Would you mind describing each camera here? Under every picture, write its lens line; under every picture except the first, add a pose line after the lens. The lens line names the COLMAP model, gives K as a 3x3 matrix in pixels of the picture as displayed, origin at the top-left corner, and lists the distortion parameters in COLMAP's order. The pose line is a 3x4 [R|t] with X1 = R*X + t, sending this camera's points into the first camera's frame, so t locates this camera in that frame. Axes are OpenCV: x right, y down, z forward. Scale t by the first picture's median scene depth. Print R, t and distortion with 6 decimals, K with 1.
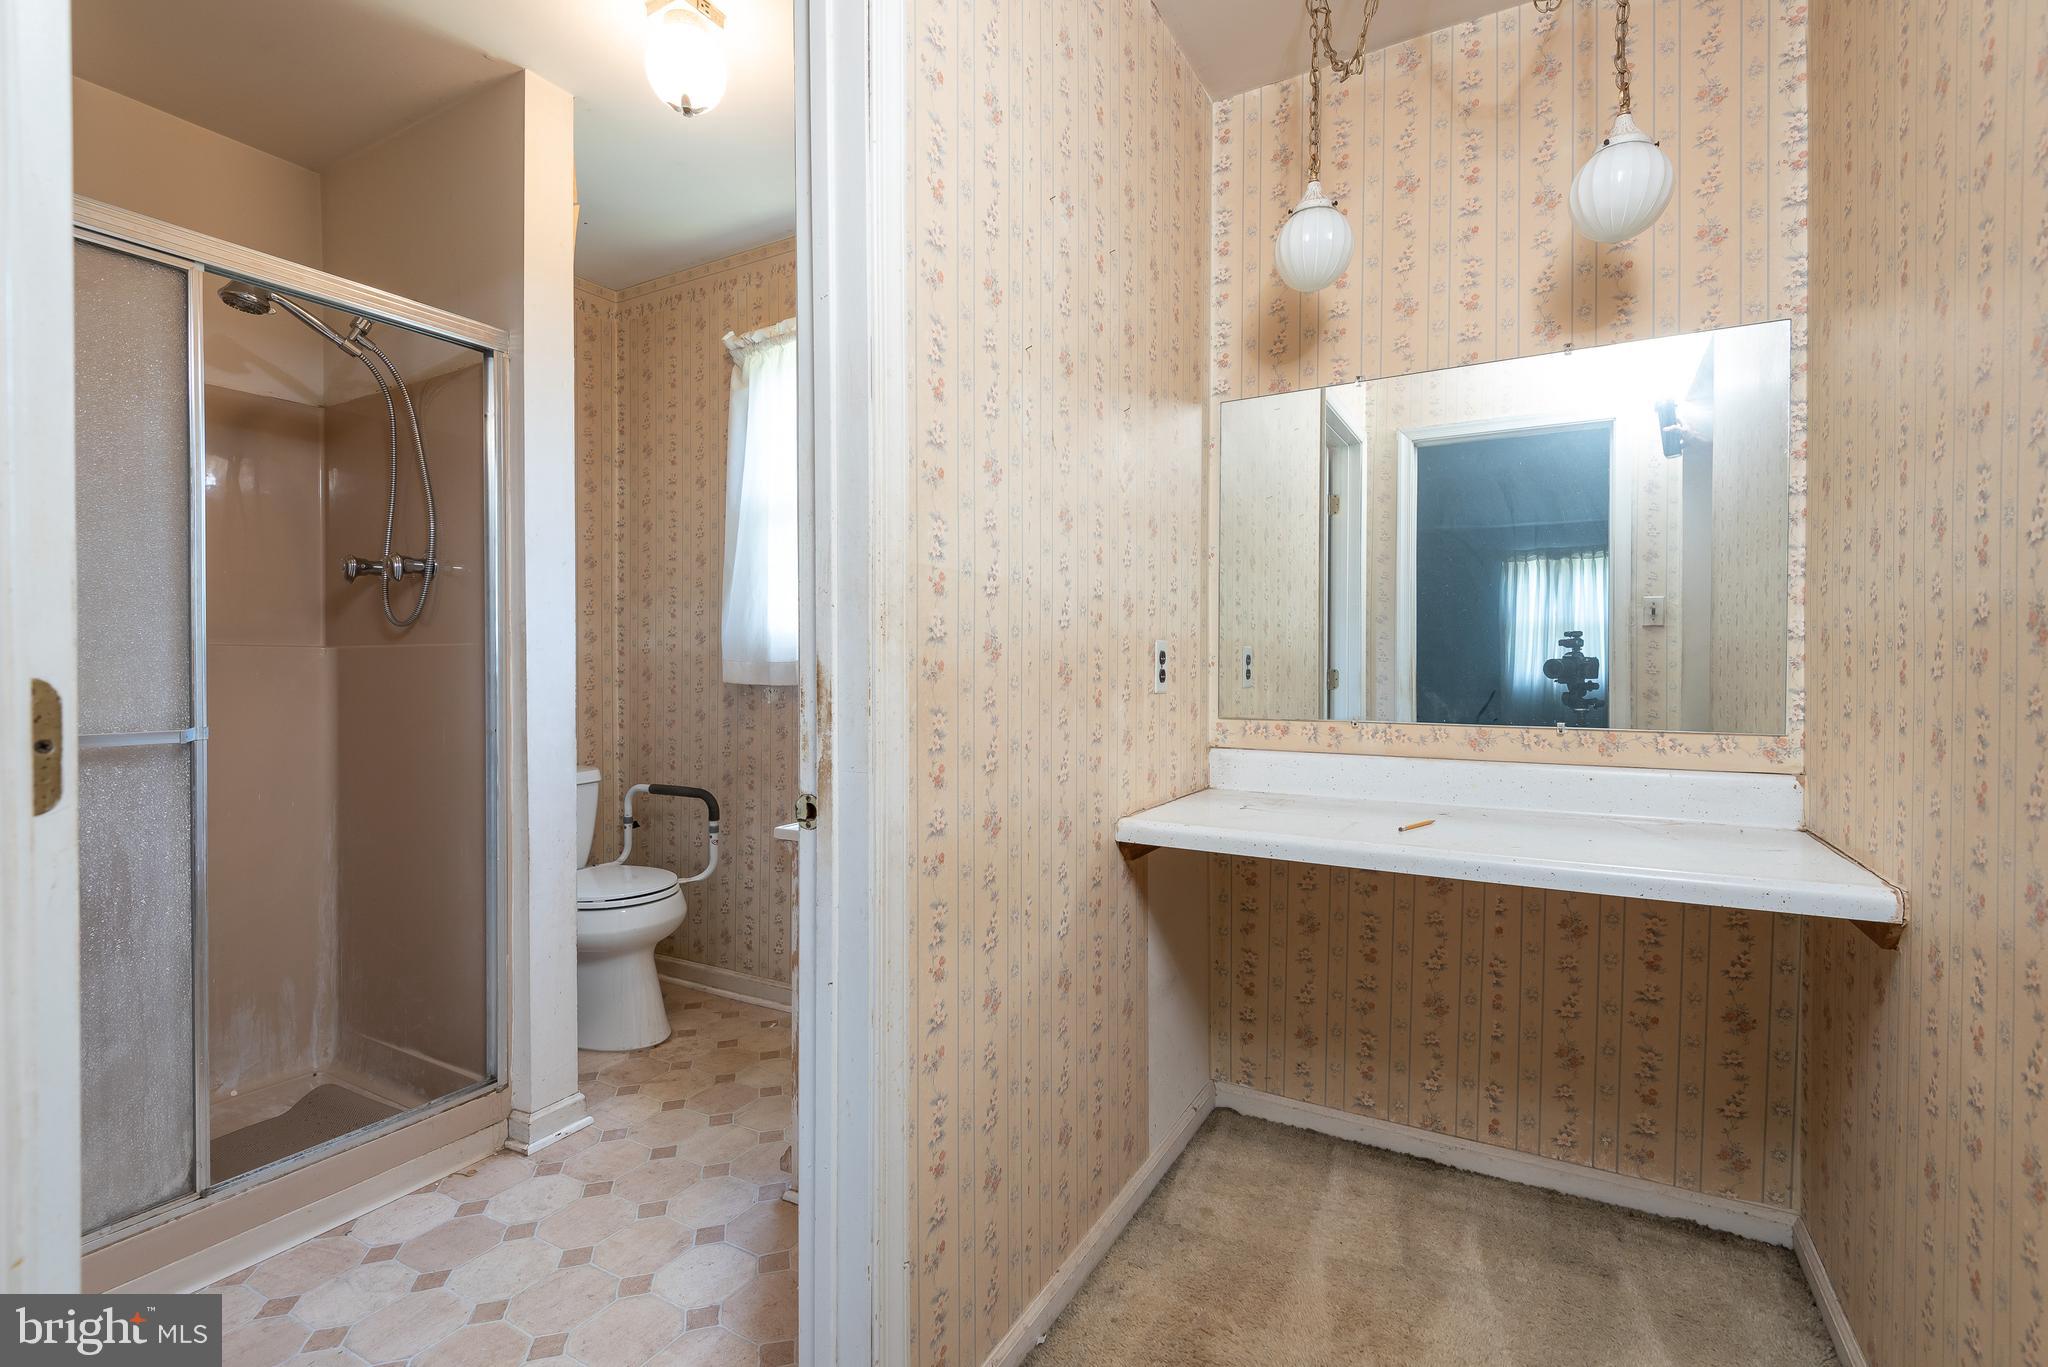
lens RADIAL K [[909.7, 0, 1021.4], [0, 909.7, 680.5], [0, 0, 1]] dist [0.012543, -0.007382]
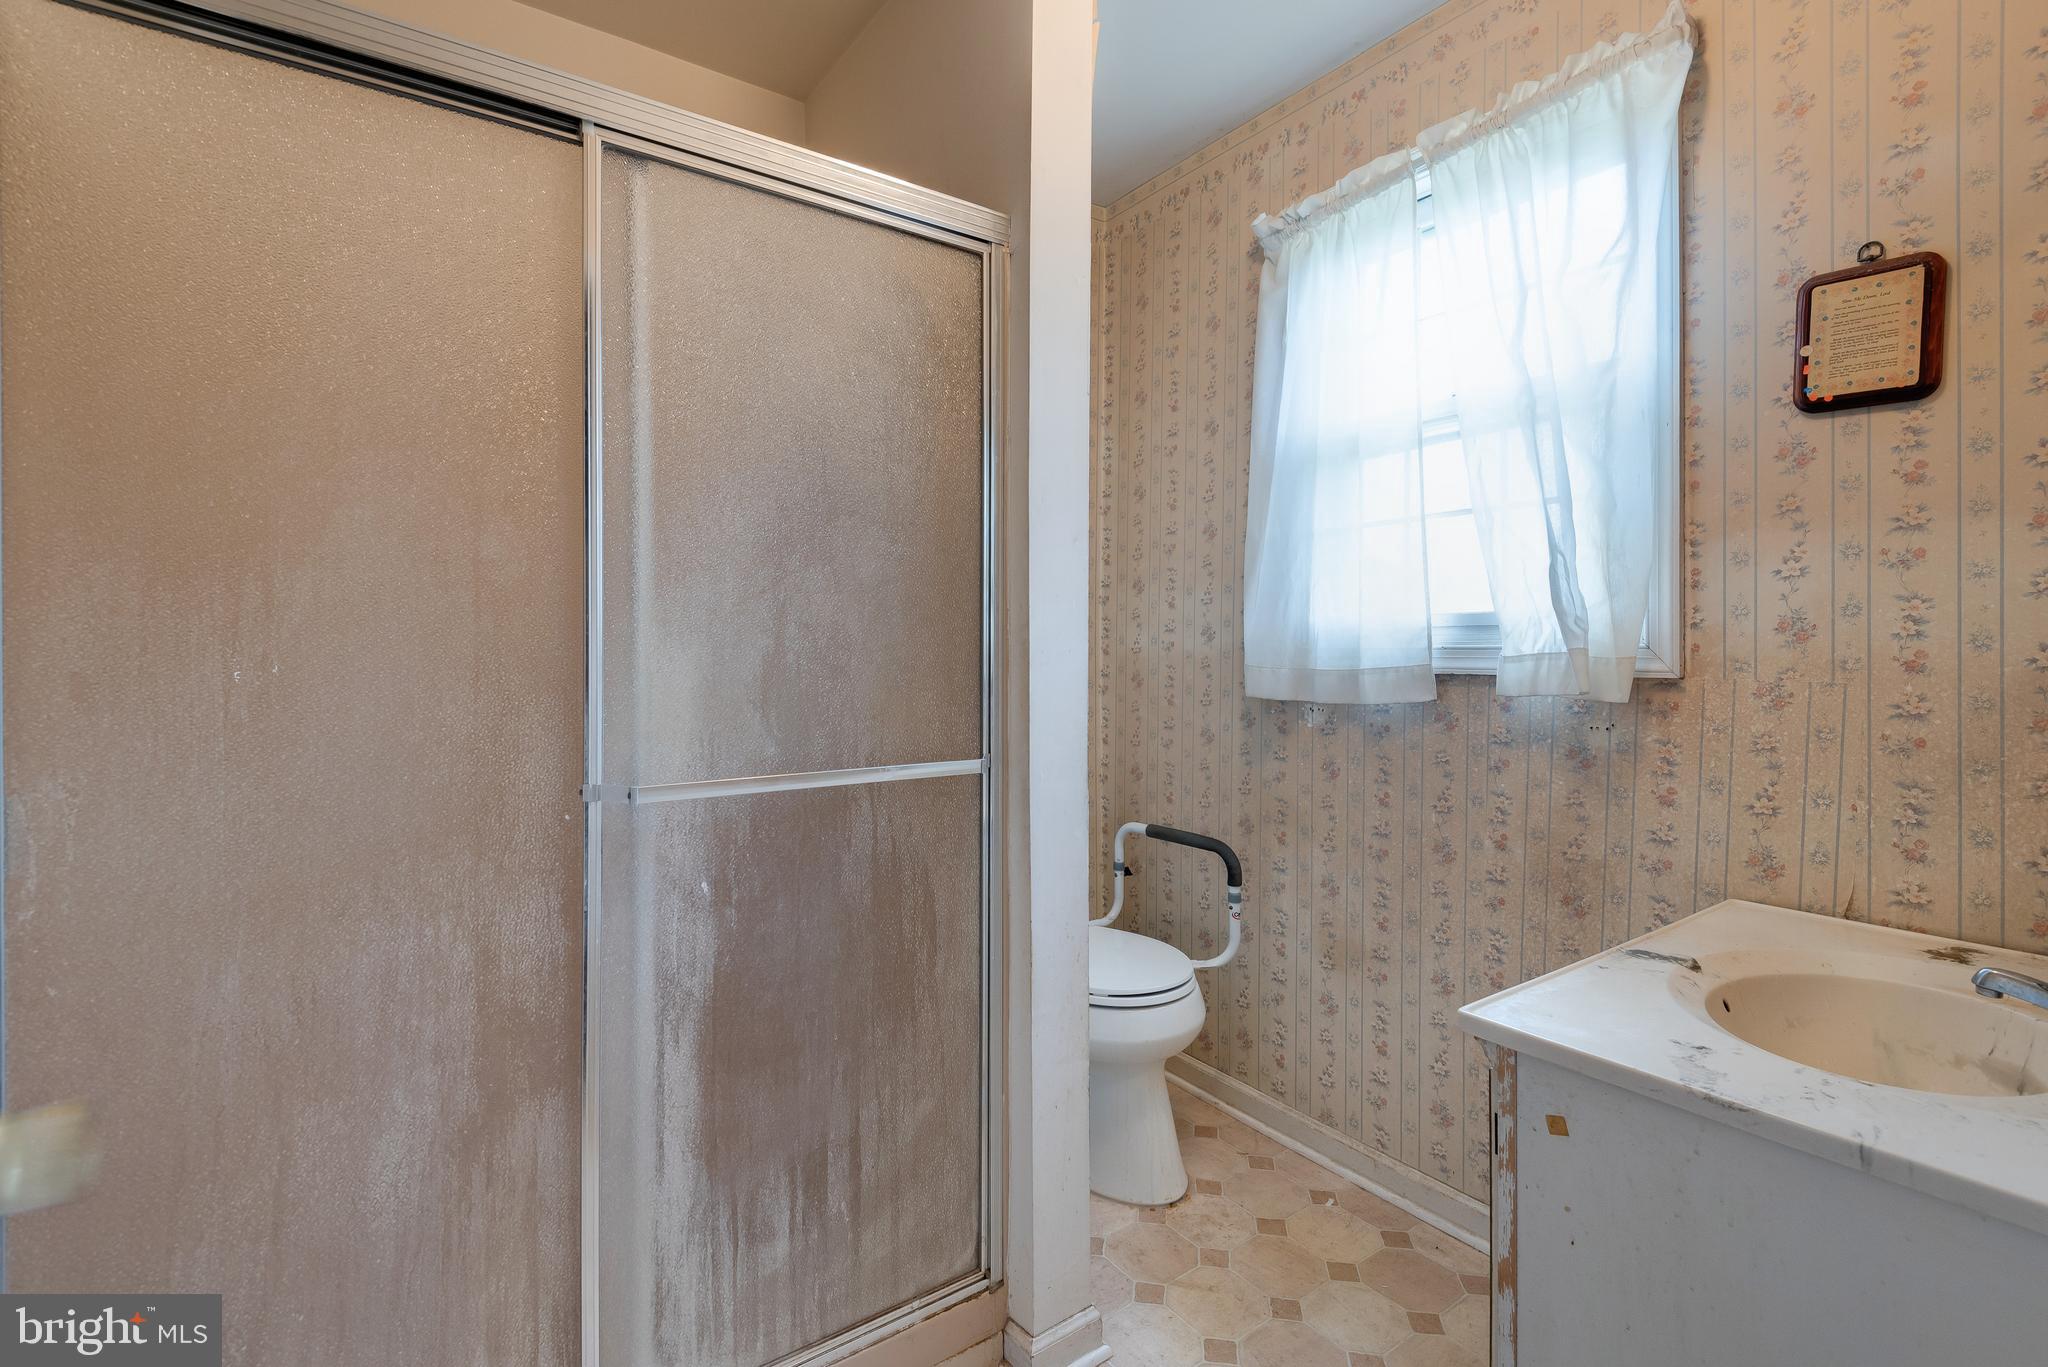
lens RADIAL K [[909.7, 0, 1019.7], [0, 909.7, 667.2], [0, 0, 1]] dist [0.012543, -0.007382]
pose [[0.902213, 0.011200, -0.431145, -0.173266], [-0.007797, 0.999923, 0.009659, -0.026427], [0.431220, -0.005353, 0.902231, 0.255644]]
